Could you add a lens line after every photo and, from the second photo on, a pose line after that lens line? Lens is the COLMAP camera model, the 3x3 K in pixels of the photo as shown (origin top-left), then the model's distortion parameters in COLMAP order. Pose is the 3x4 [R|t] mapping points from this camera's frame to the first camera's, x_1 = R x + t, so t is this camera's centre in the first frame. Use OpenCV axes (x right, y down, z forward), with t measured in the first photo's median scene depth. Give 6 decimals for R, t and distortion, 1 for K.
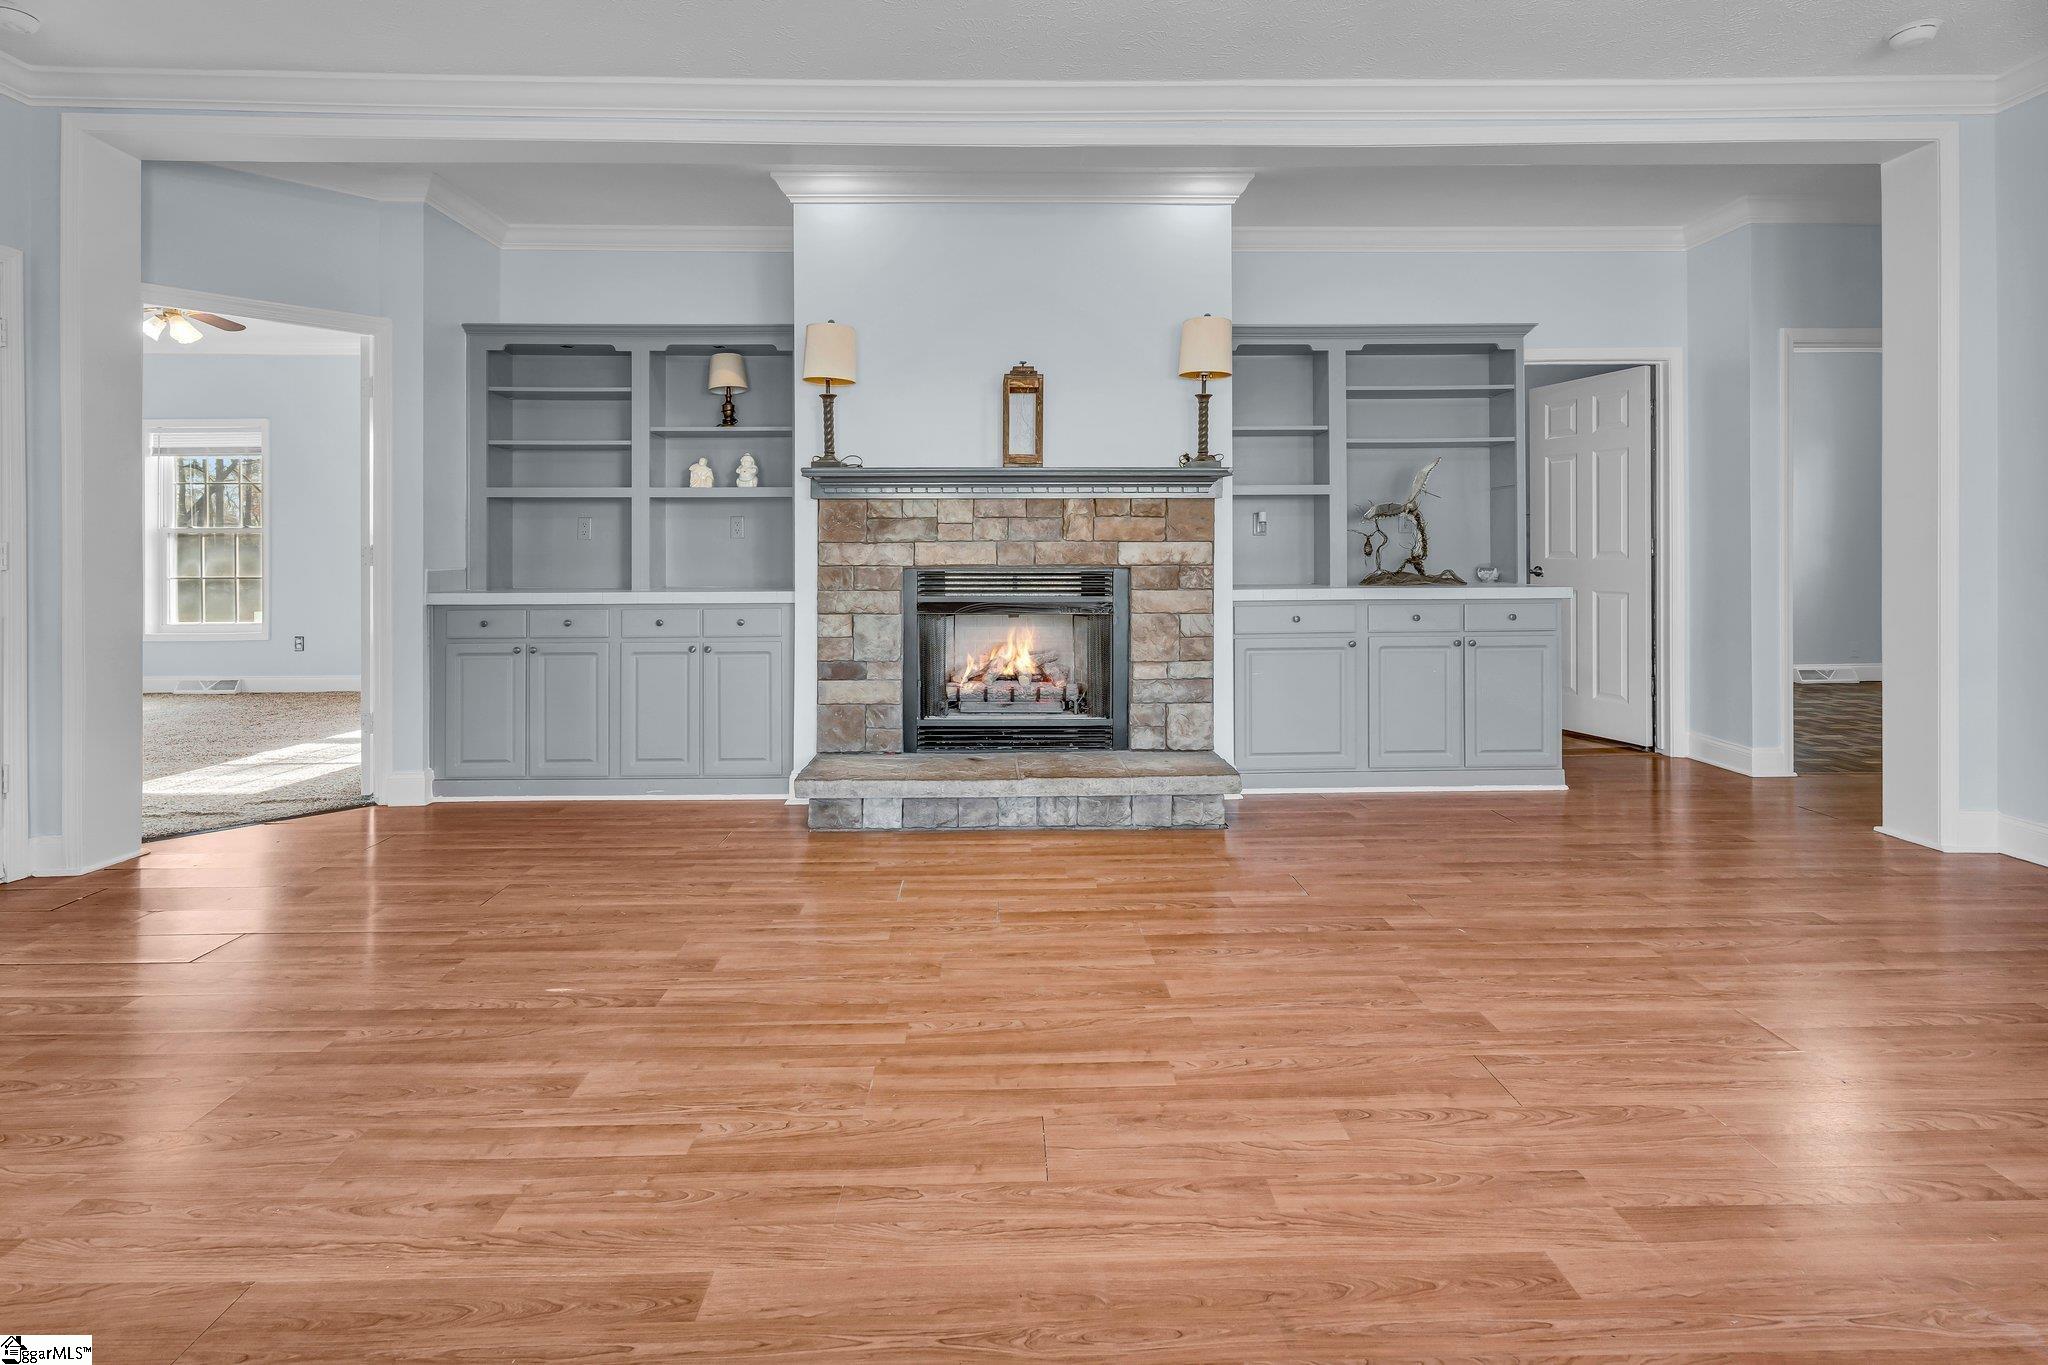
lens RADIAL K [[950.0, 0, 1029.6], [0, 950.0, 558.0], [0, 0, 1]] dist [0.001244, -0.000140]
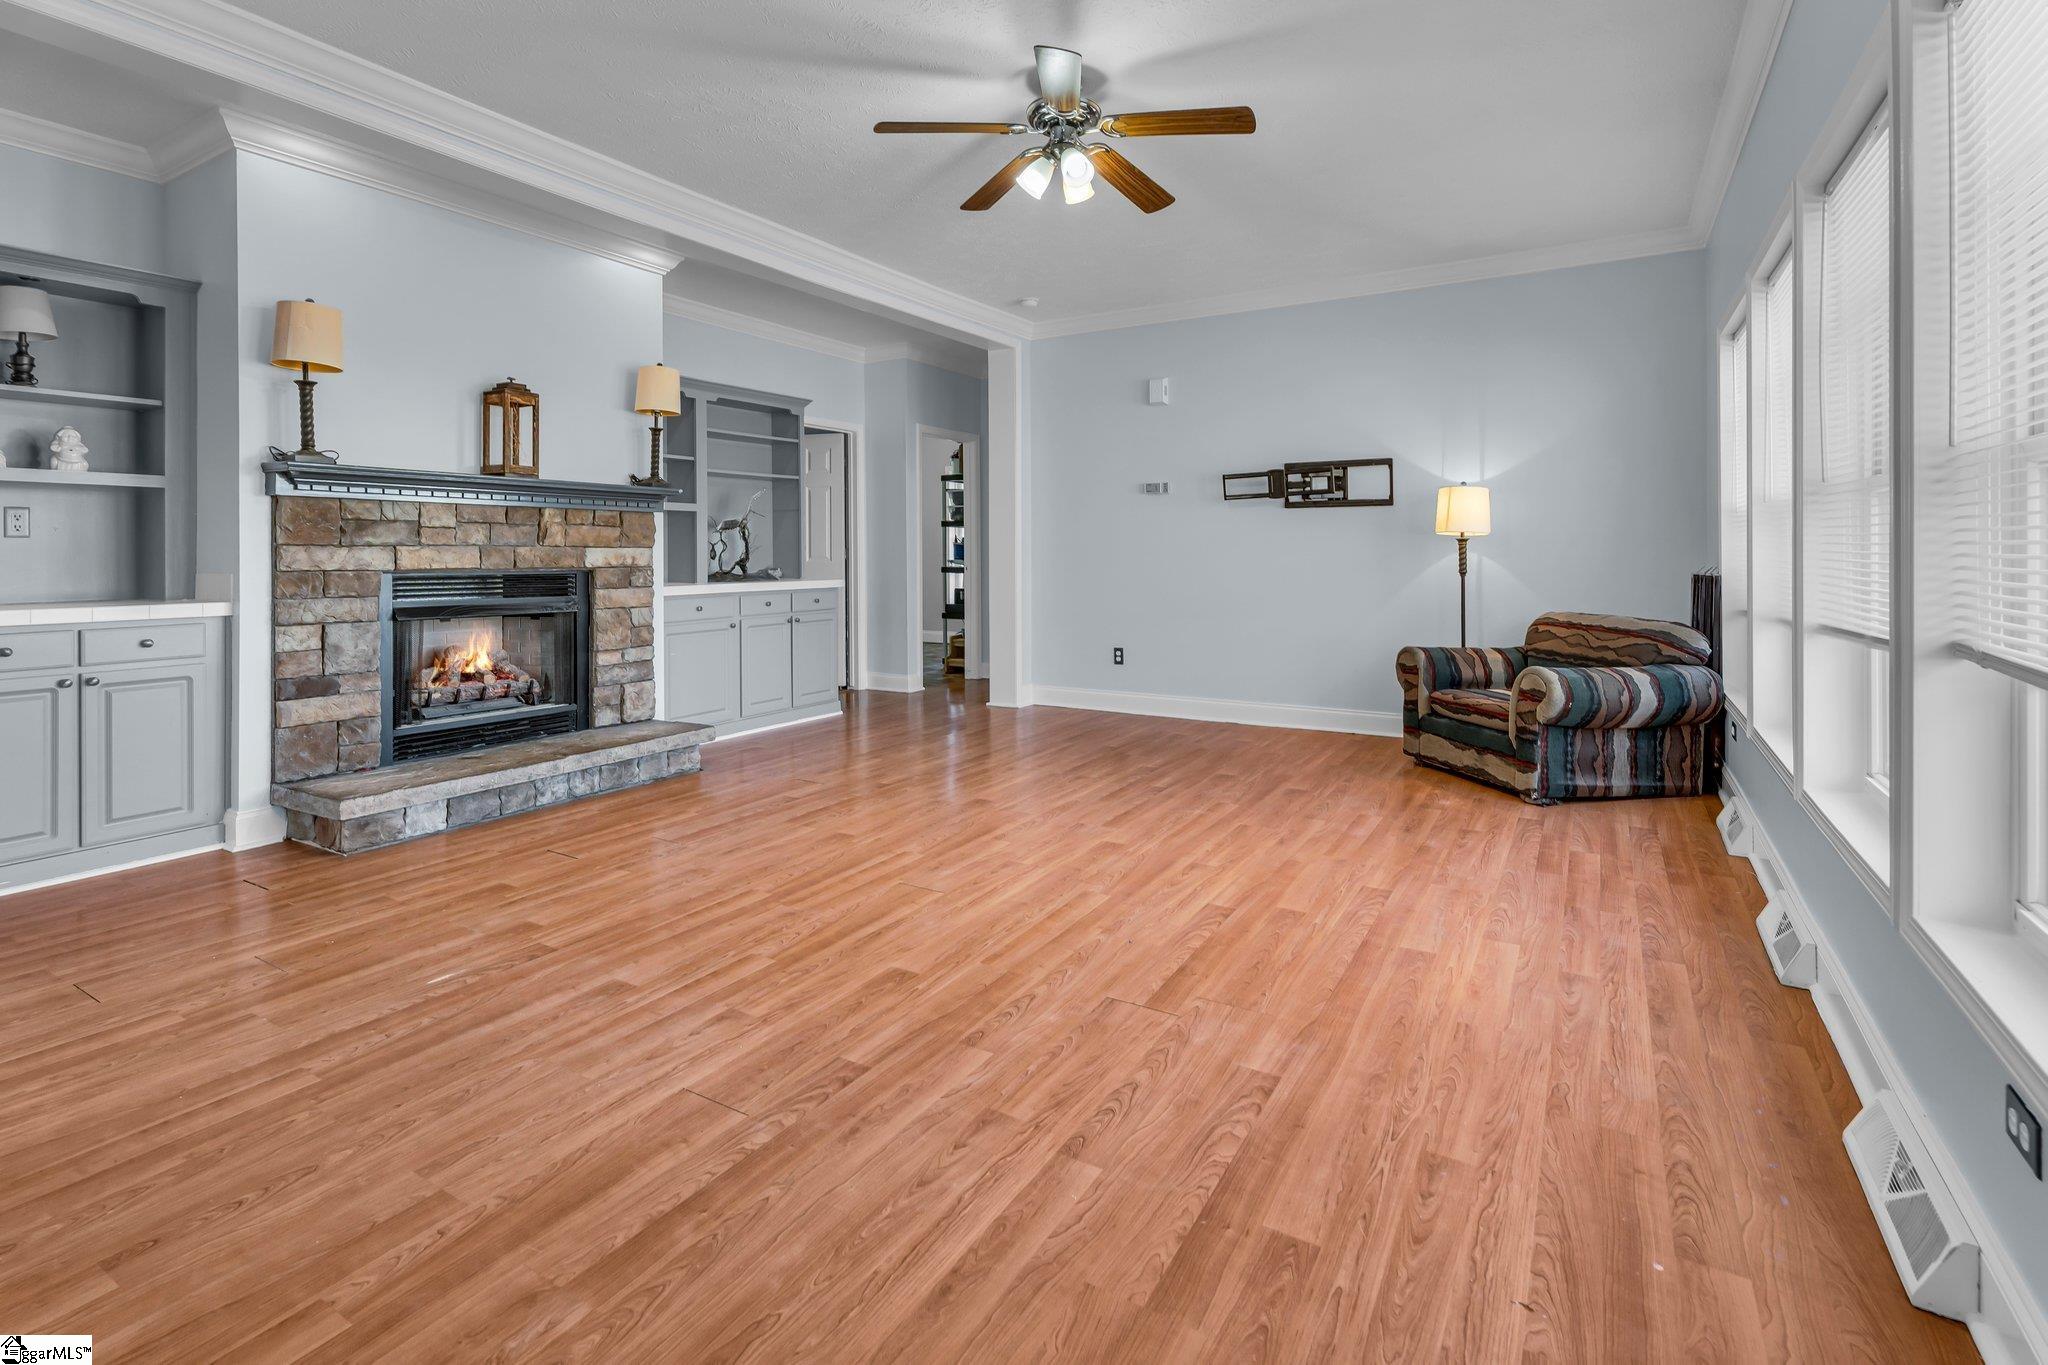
lens RADIAL K [[950.0, 0, 1001.7], [0, 950.0, 560.1], [0, 0, 1]] dist [0.001244, -0.000140]
pose [[0.547977, -0.002249, 0.836490, -0.591573], [0.005544, 0.999984, -0.000943, 0.002161], [-0.836475, 0.005154, 0.547981, -0.046382]]
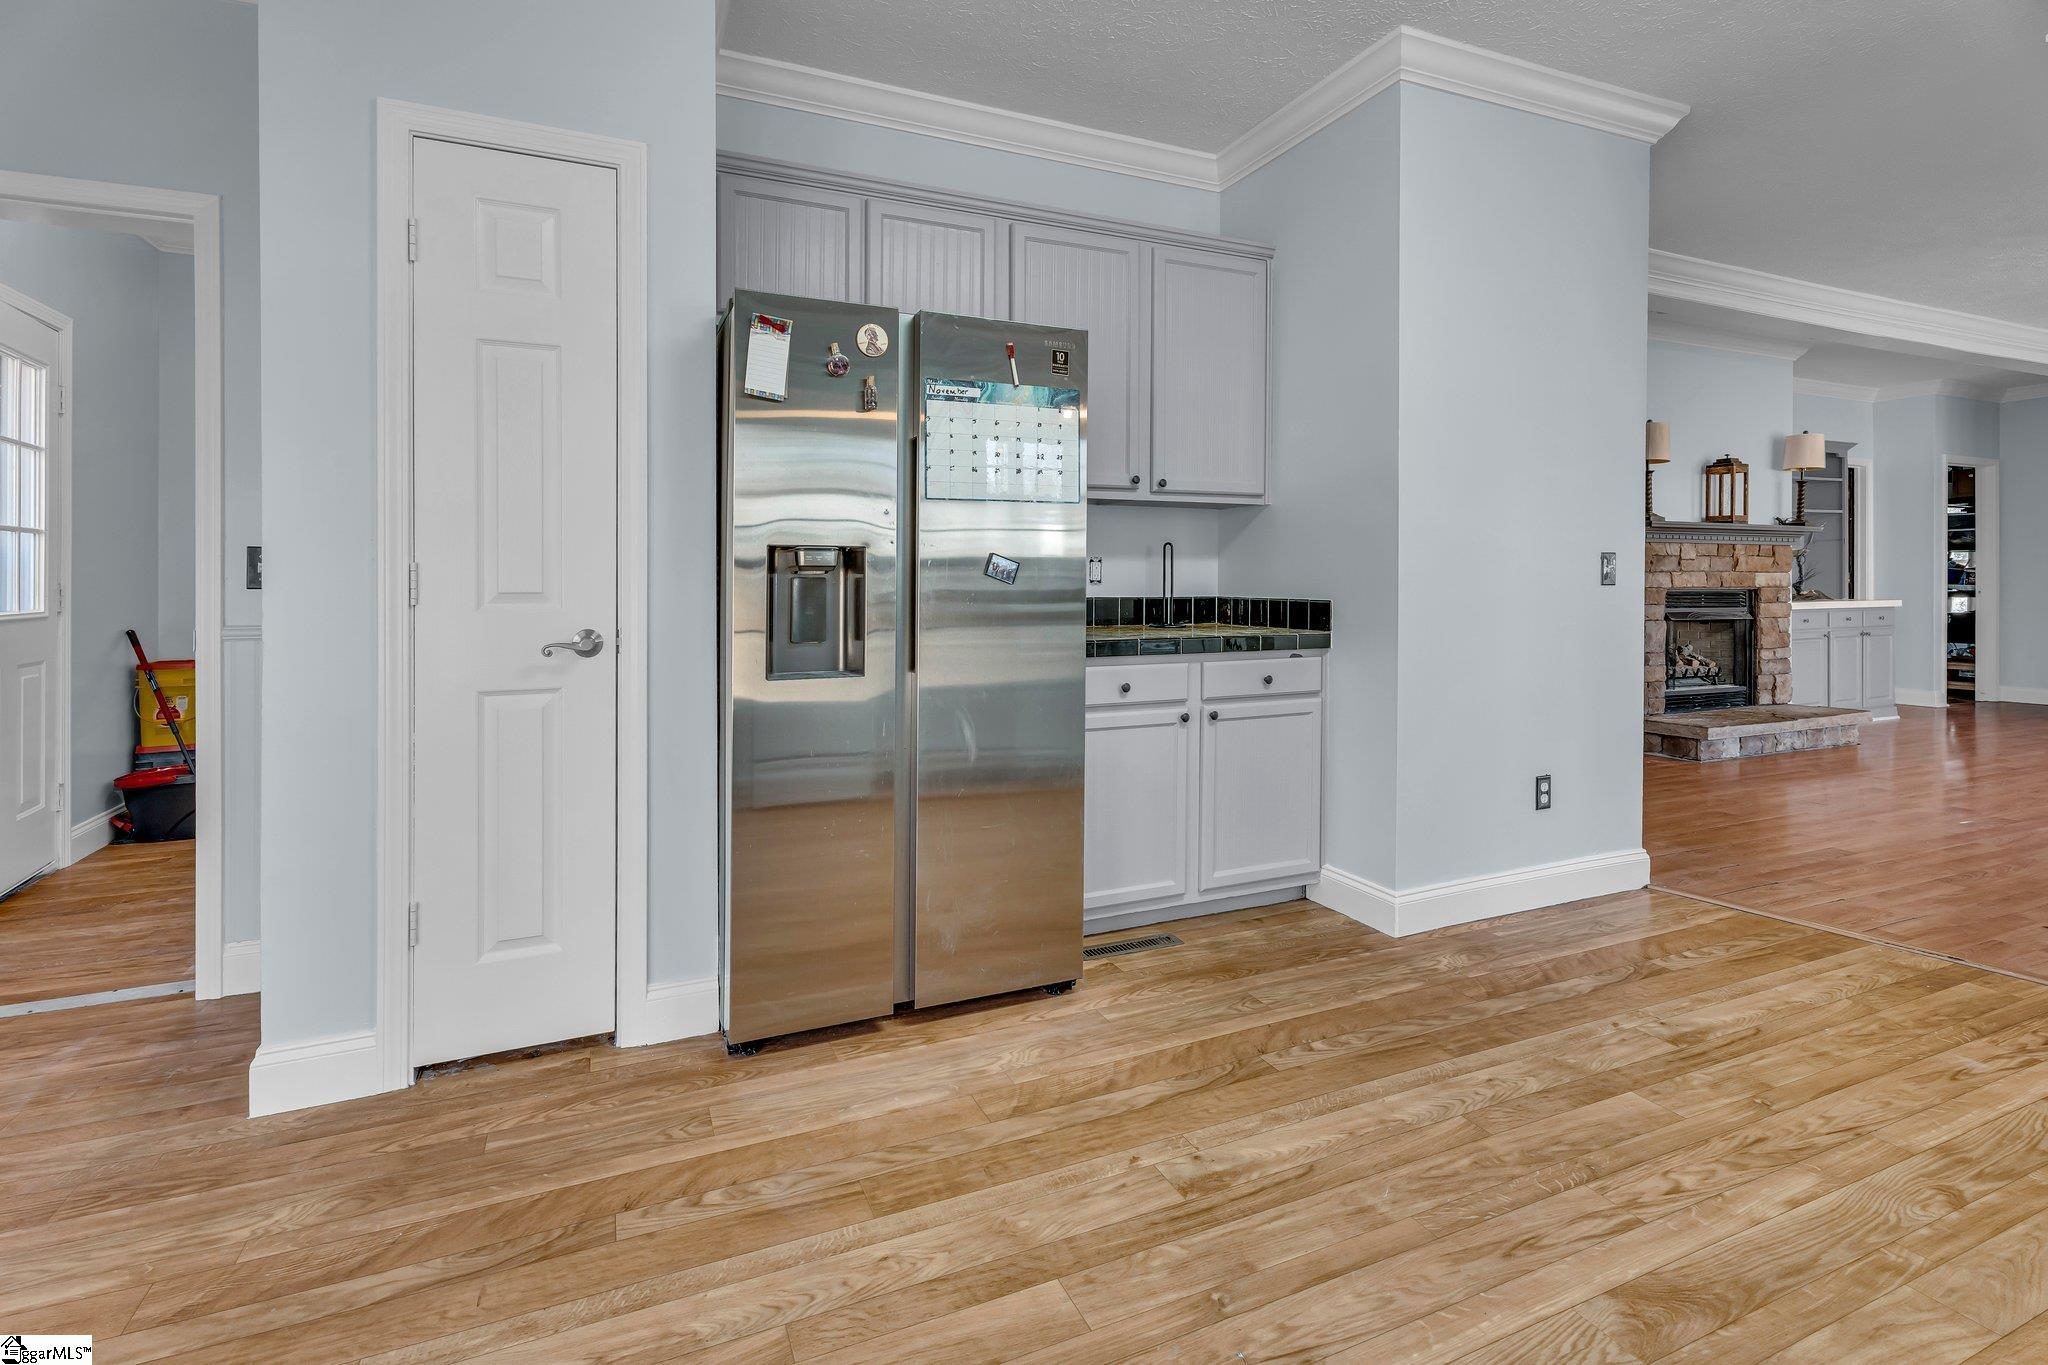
lens RADIAL K [[950.0, 0, 1015.1], [0, 950.0, 583.7], [0, 0, 1]] dist [0.001244, -0.000140]
pose [[0.930734, 0.001613, 0.365692, -1.618847], [0.000257, 0.999987, -0.005064, 0.009557], [-0.365696, 0.004807, 0.930722, -0.009586]]
